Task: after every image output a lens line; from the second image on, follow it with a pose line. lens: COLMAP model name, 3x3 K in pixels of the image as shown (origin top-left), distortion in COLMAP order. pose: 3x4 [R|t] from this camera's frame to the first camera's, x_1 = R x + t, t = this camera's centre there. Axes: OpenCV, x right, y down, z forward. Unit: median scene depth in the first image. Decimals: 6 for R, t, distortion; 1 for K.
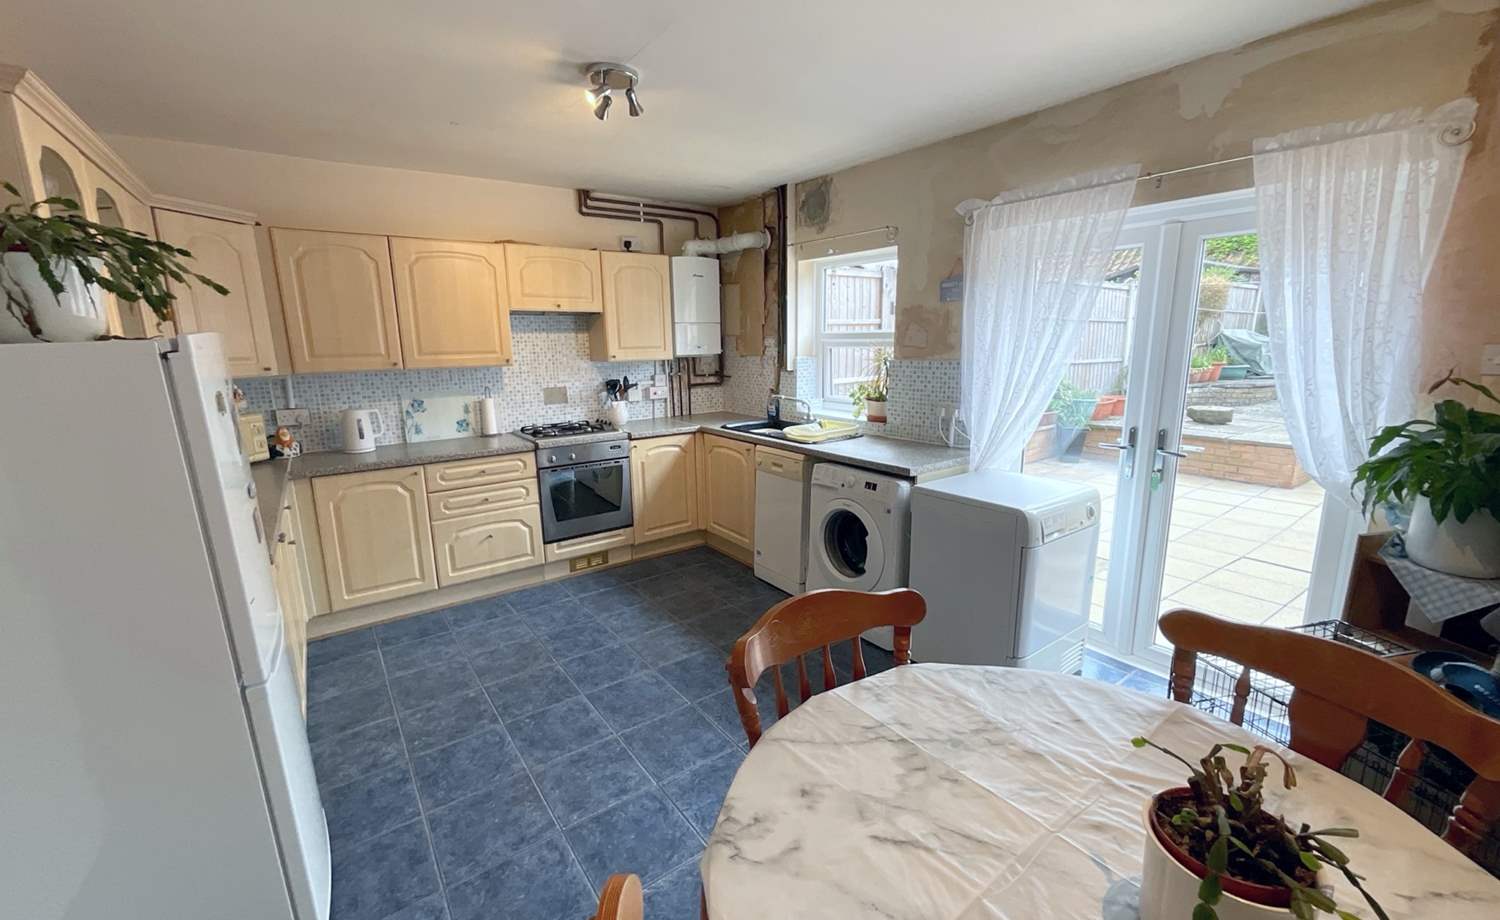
lens RADIAL K [[611.9, 0, 746.5], [0, 611.9, 461.7], [0, 0, 1]] dist [-0.000272, 0.001121]
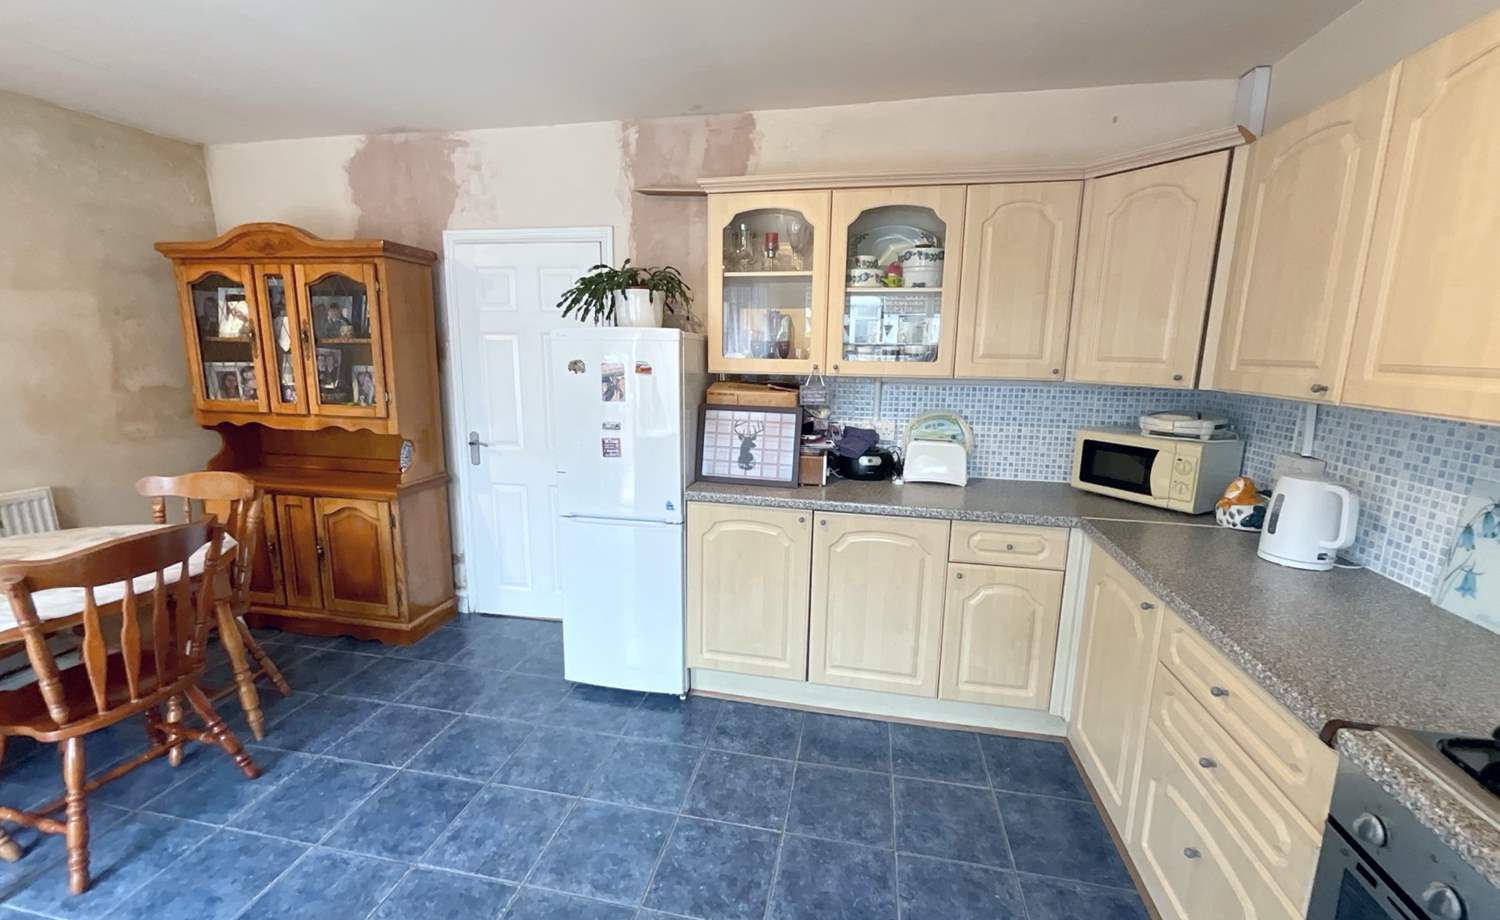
lens RADIAL K [[611.9, 0, 749.2], [0, 611.9, 460.1], [0, 0, 1]] dist [-0.000272, 0.001121]
pose [[-0.735667, 0.131302, -0.664496, 0.001250], [-0.136778, 0.932024, 0.335593, -0.182703], [0.663390, 0.337773, -0.667700, 0.938674]]
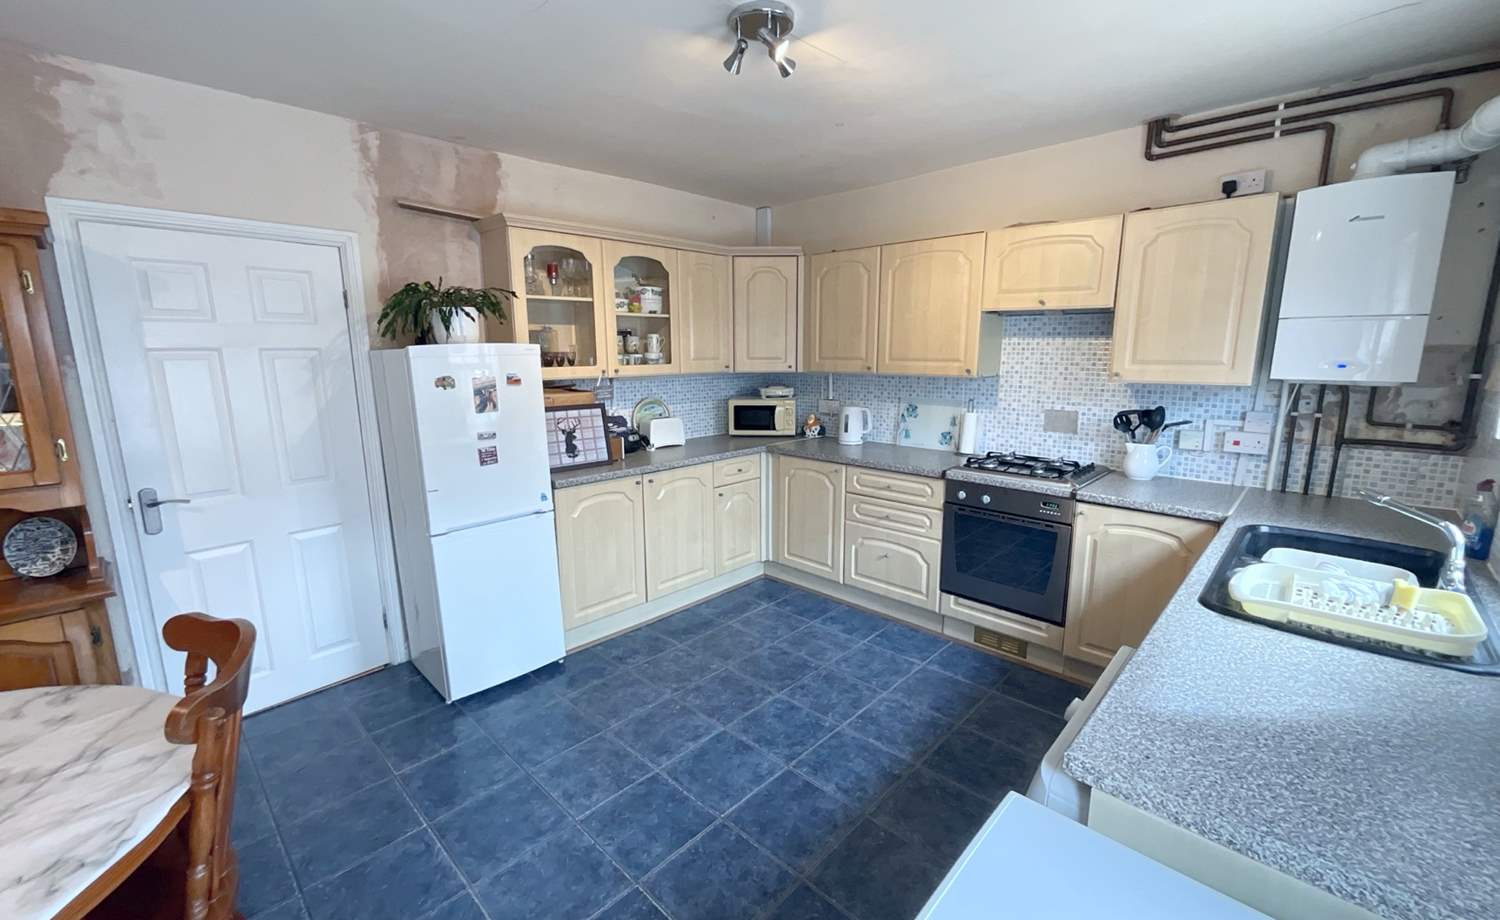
lens RADIAL K [[611.9, 0, 749.8], [0, 611.9, 460.6], [0, 0, 1]] dist [-0.000272, 0.001121]
pose [[0.178491, 0.195720, -0.964279, 0.396677], [-0.195069, 0.967603, 0.160287, -0.121318], [0.964411, 0.159491, 0.210888, 0.546657]]
